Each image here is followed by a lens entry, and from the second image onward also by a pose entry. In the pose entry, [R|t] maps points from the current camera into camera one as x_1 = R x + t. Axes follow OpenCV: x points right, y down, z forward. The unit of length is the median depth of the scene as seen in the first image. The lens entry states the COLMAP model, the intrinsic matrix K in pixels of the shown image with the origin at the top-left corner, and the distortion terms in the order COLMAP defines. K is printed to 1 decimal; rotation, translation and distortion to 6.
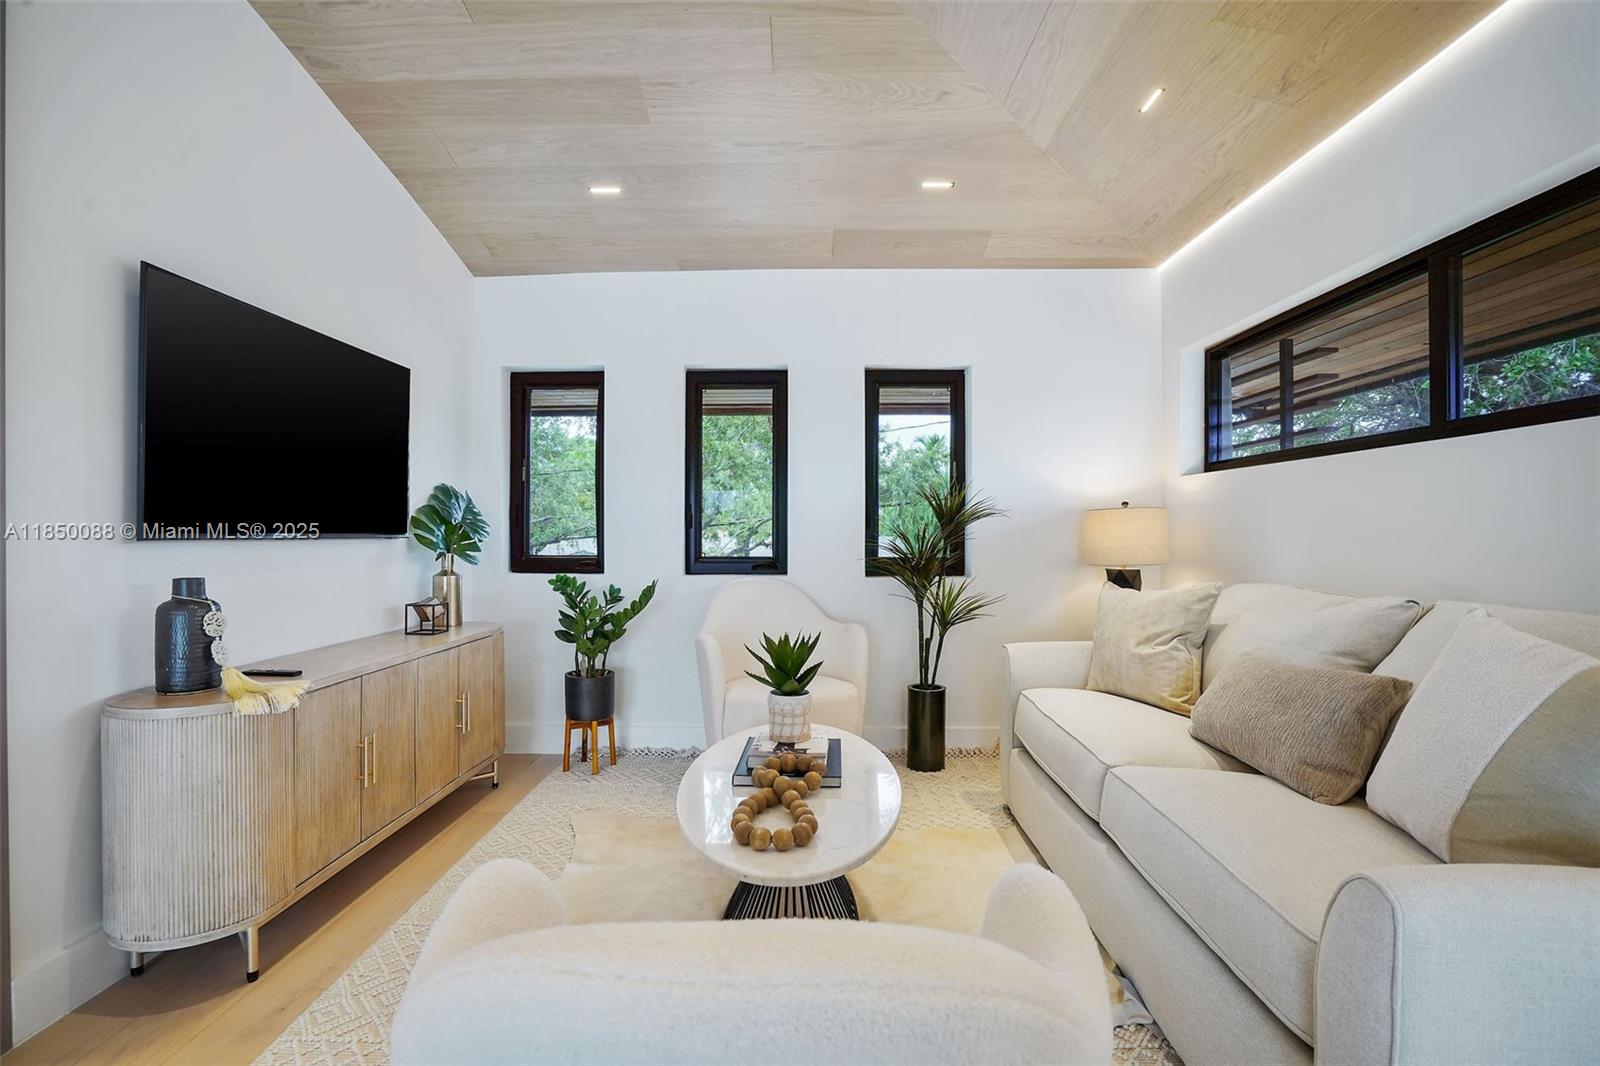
lens RADIAL K [[737.5, 0, 797.8], [0, 737.5, 528.1], [0, 0, 1]] dist [-0.042595, 0.011374]
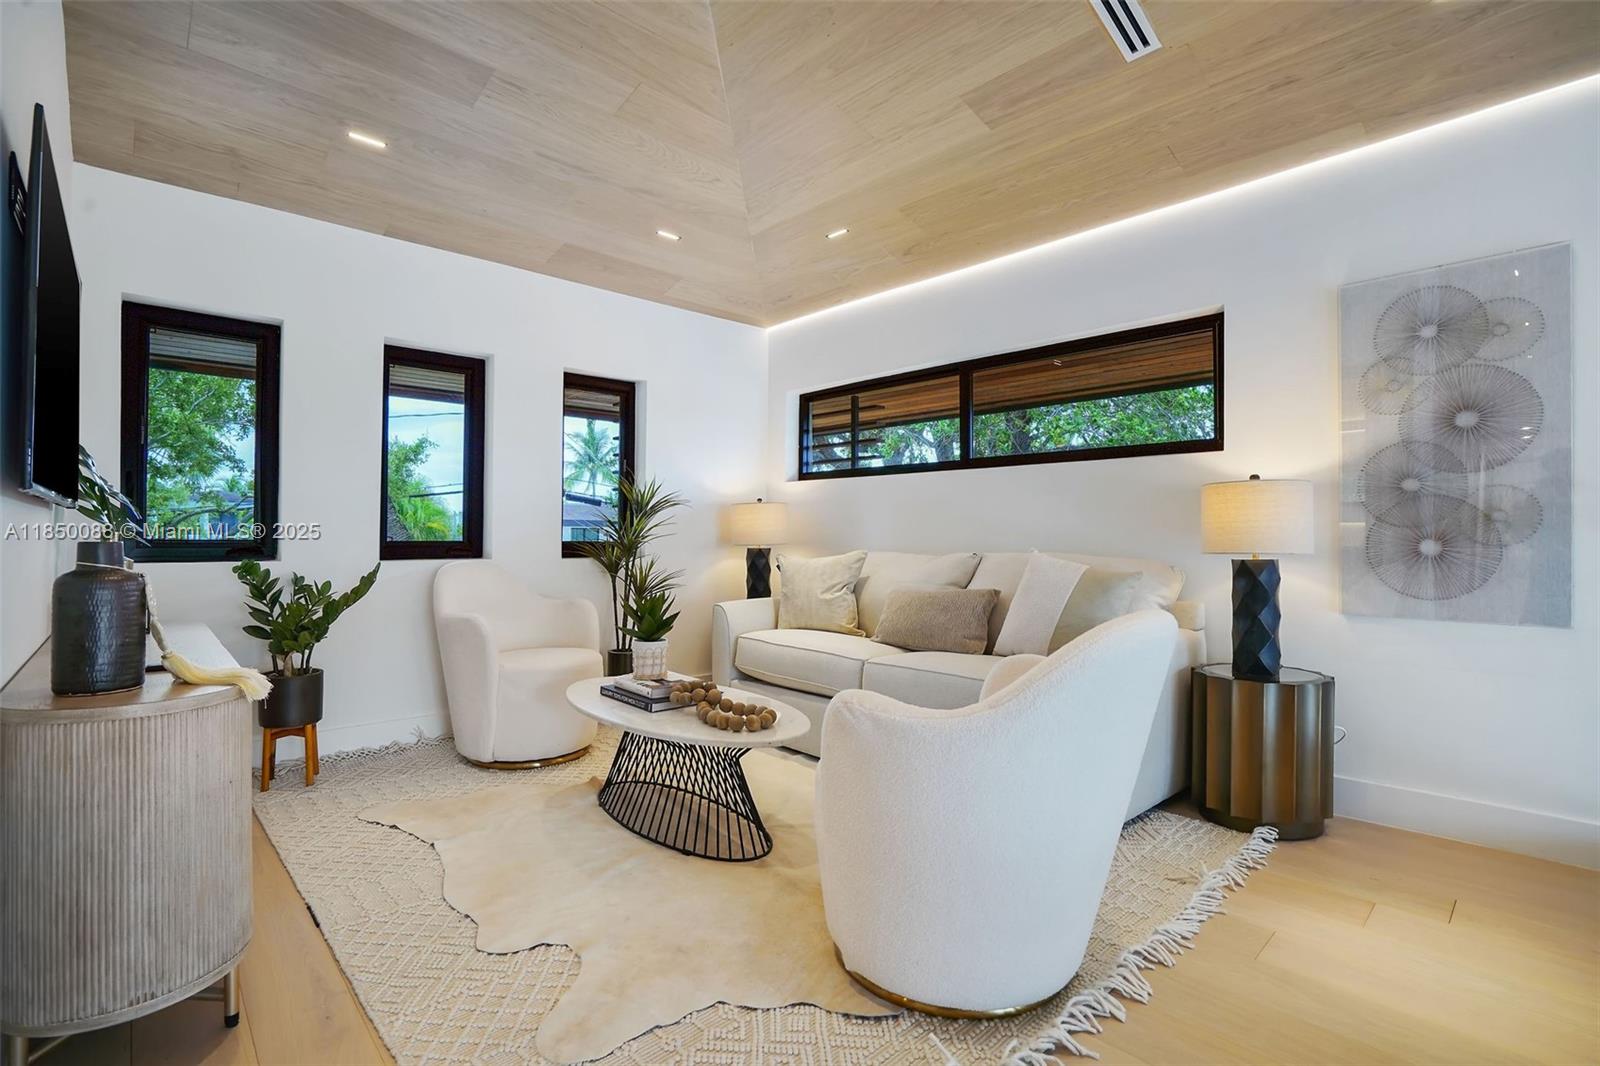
lens RADIAL K [[737.5, 0, 814.1], [0, 737.5, 531.6], [0, 0, 1]] dist [-0.042595, 0.011374]
pose [[0.701674, 0.004838, 0.712482, -0.456001], [-0.010711, 0.999936, 0.003758, 0.019723], [-0.712418, -0.010269, 0.701681, -0.040099]]
